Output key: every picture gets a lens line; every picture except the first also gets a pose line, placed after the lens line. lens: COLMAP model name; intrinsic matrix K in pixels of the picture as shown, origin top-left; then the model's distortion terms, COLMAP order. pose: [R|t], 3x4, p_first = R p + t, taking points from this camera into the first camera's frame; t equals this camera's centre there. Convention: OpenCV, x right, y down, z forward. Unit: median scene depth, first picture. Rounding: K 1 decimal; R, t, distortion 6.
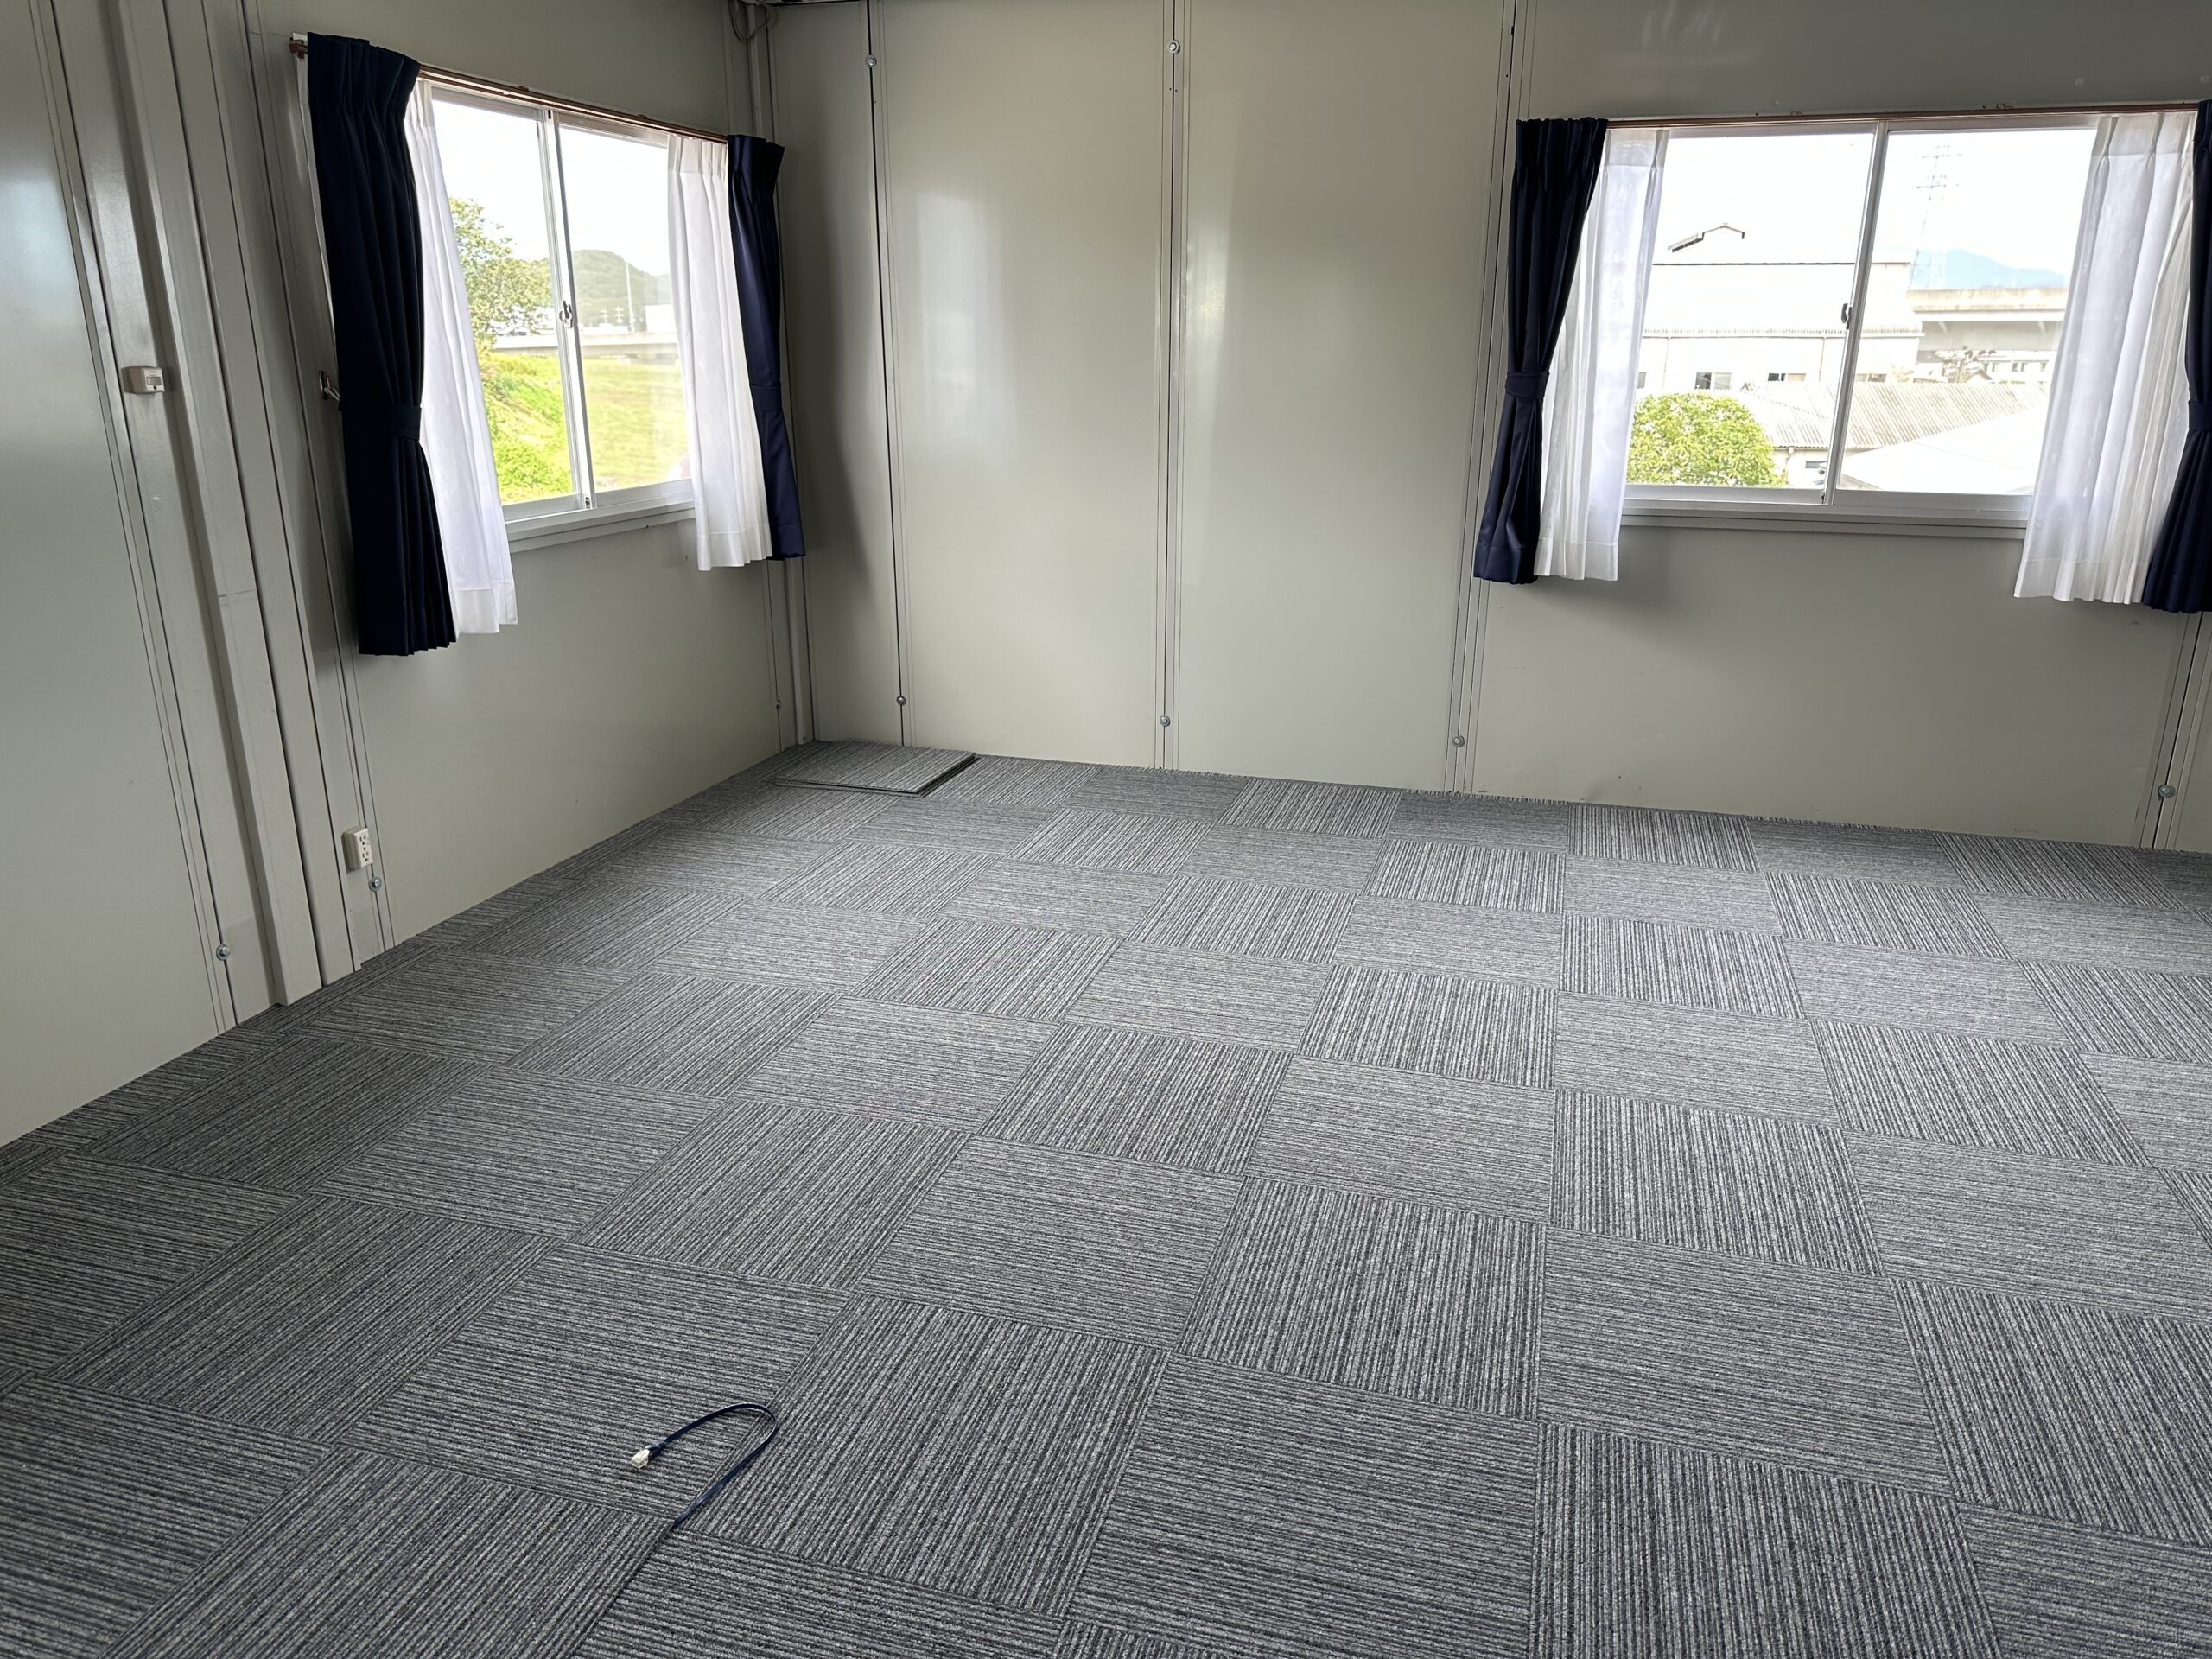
lens RADIAL K [[1541.0, 0, 1106.0], [0, 1541.0, 829.5], [0, 0, 1]] dist [0.062568, -0.080426]
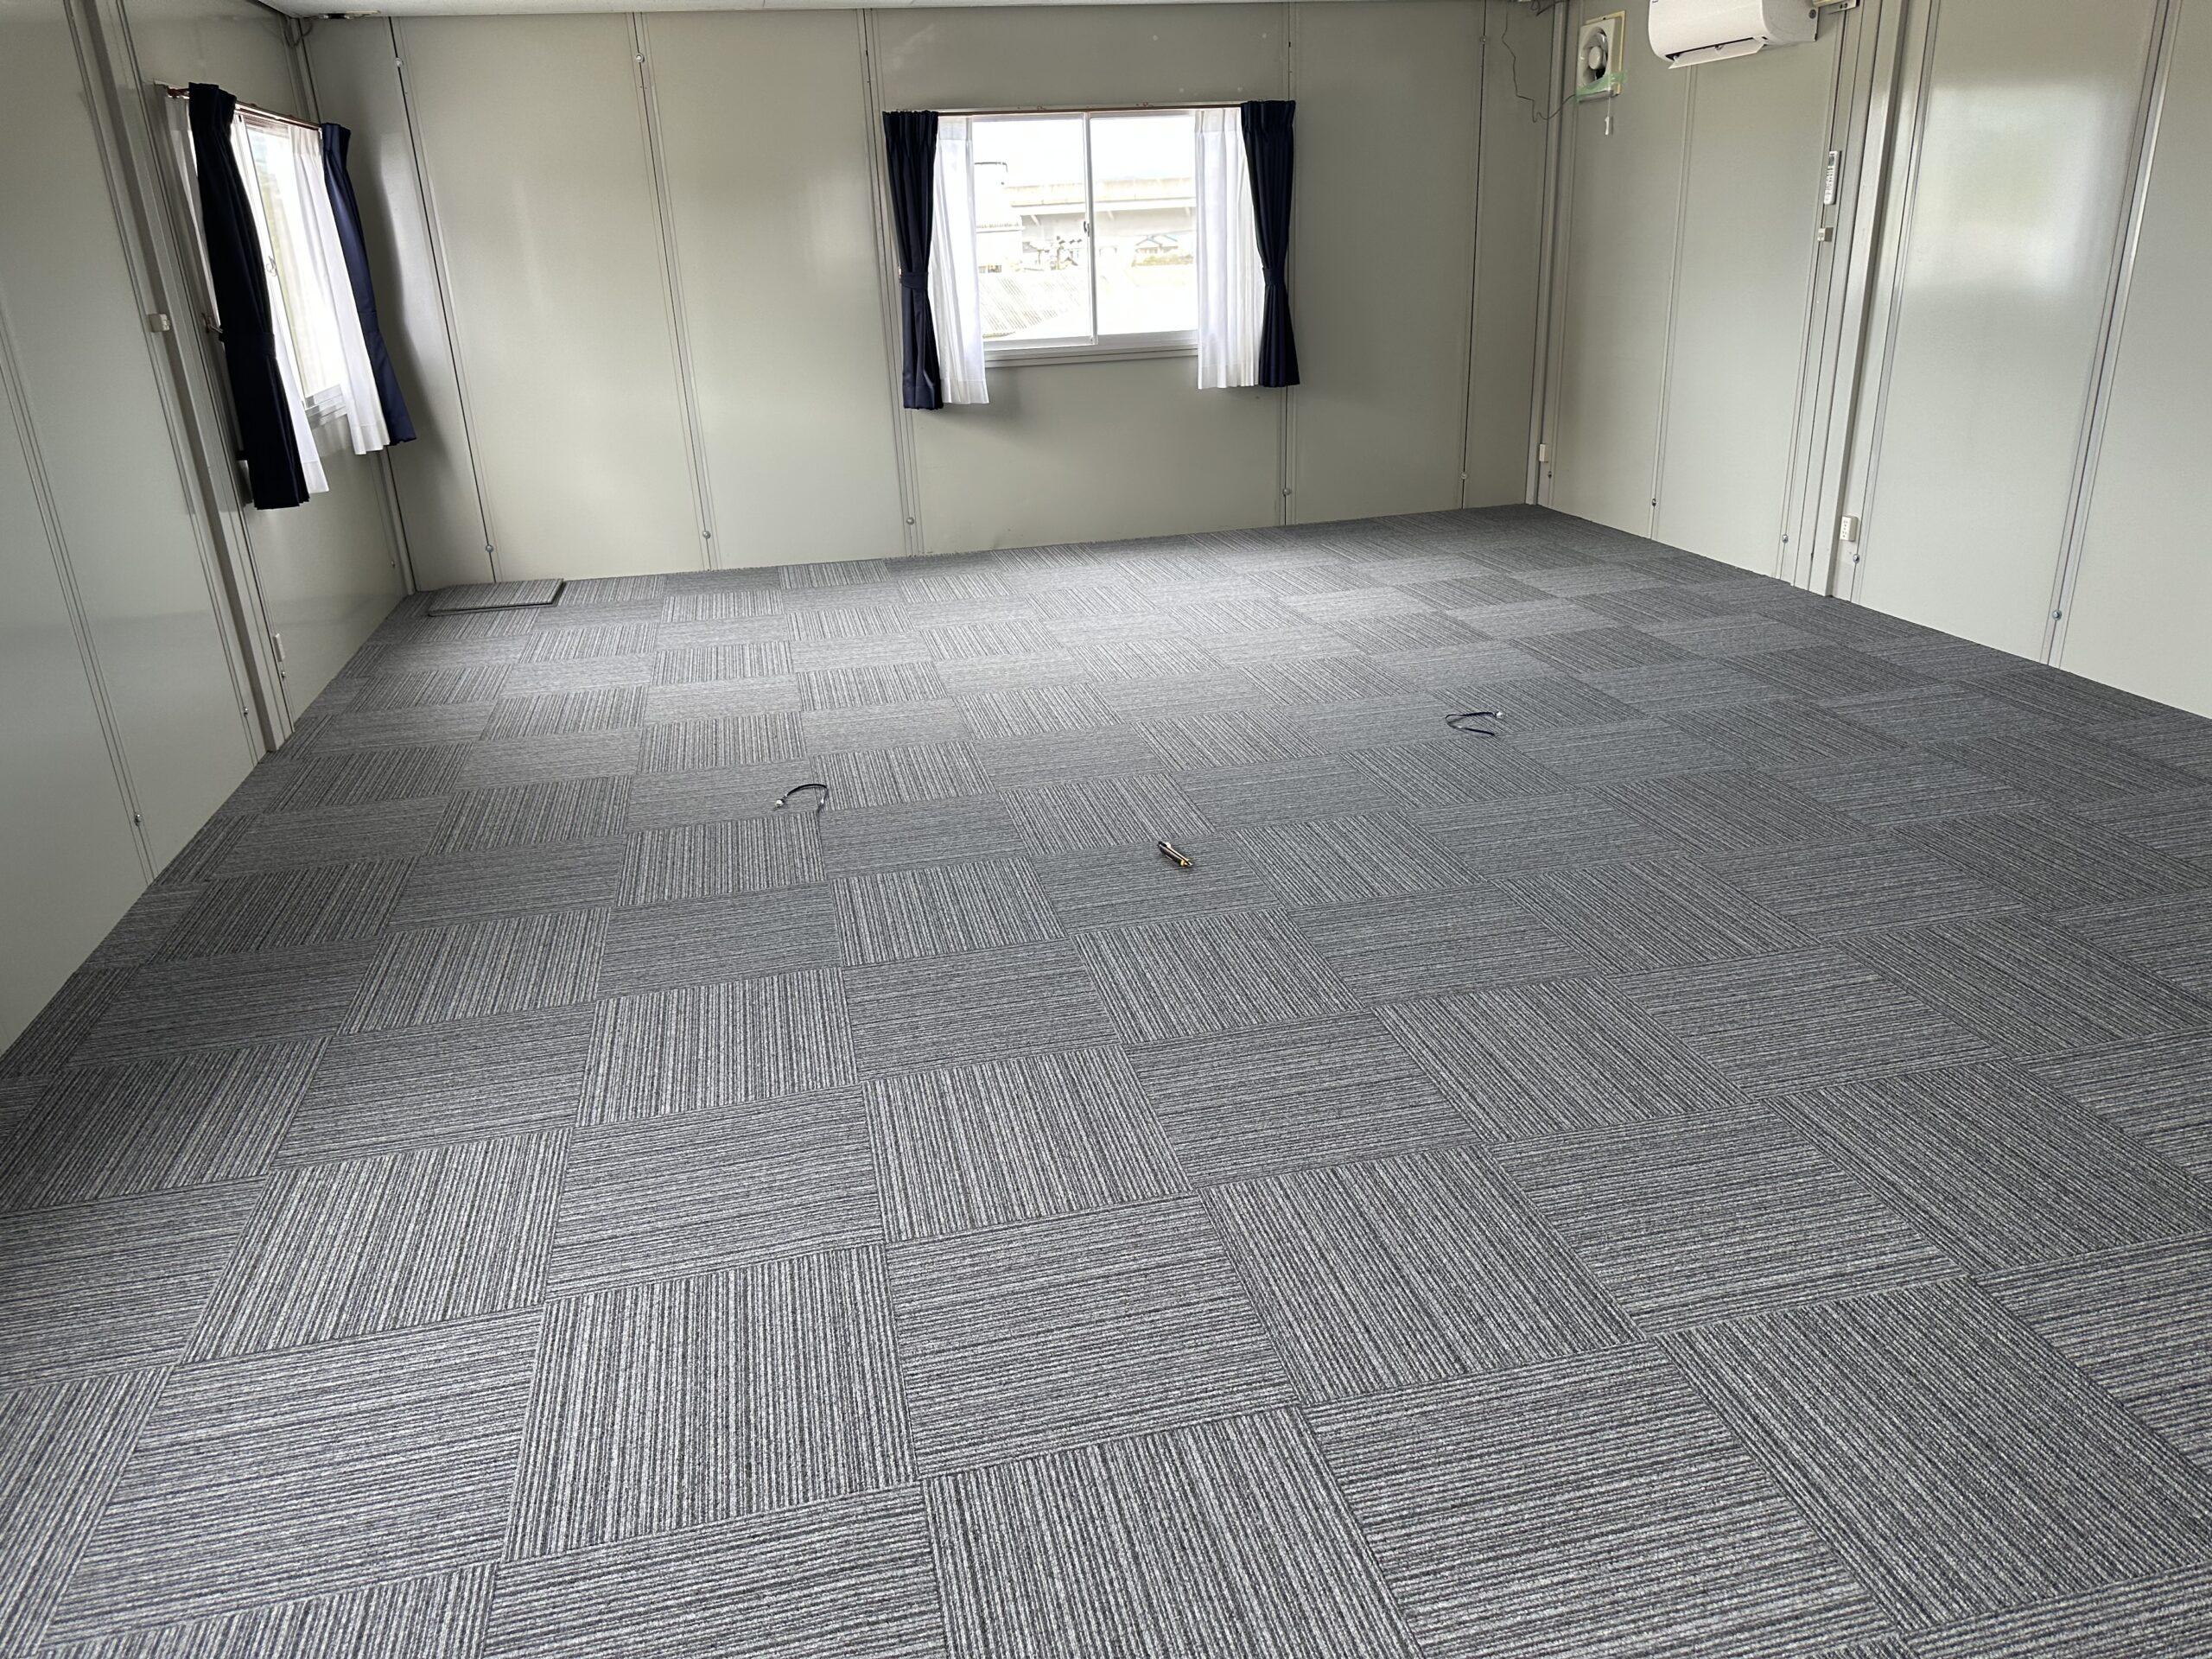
lens RADIAL K [[1558.9, 0, 1111.2], [0, 1558.9, 840.0], [0, 0, 1]] dist [0.139603, -0.210512]
pose [[0.865610, -0.215295, 0.452069, -0.428102], [0.190535, 0.976549, 0.100244, 0.154309], [-0.463050, -0.000637, 0.886332, -0.549363]]
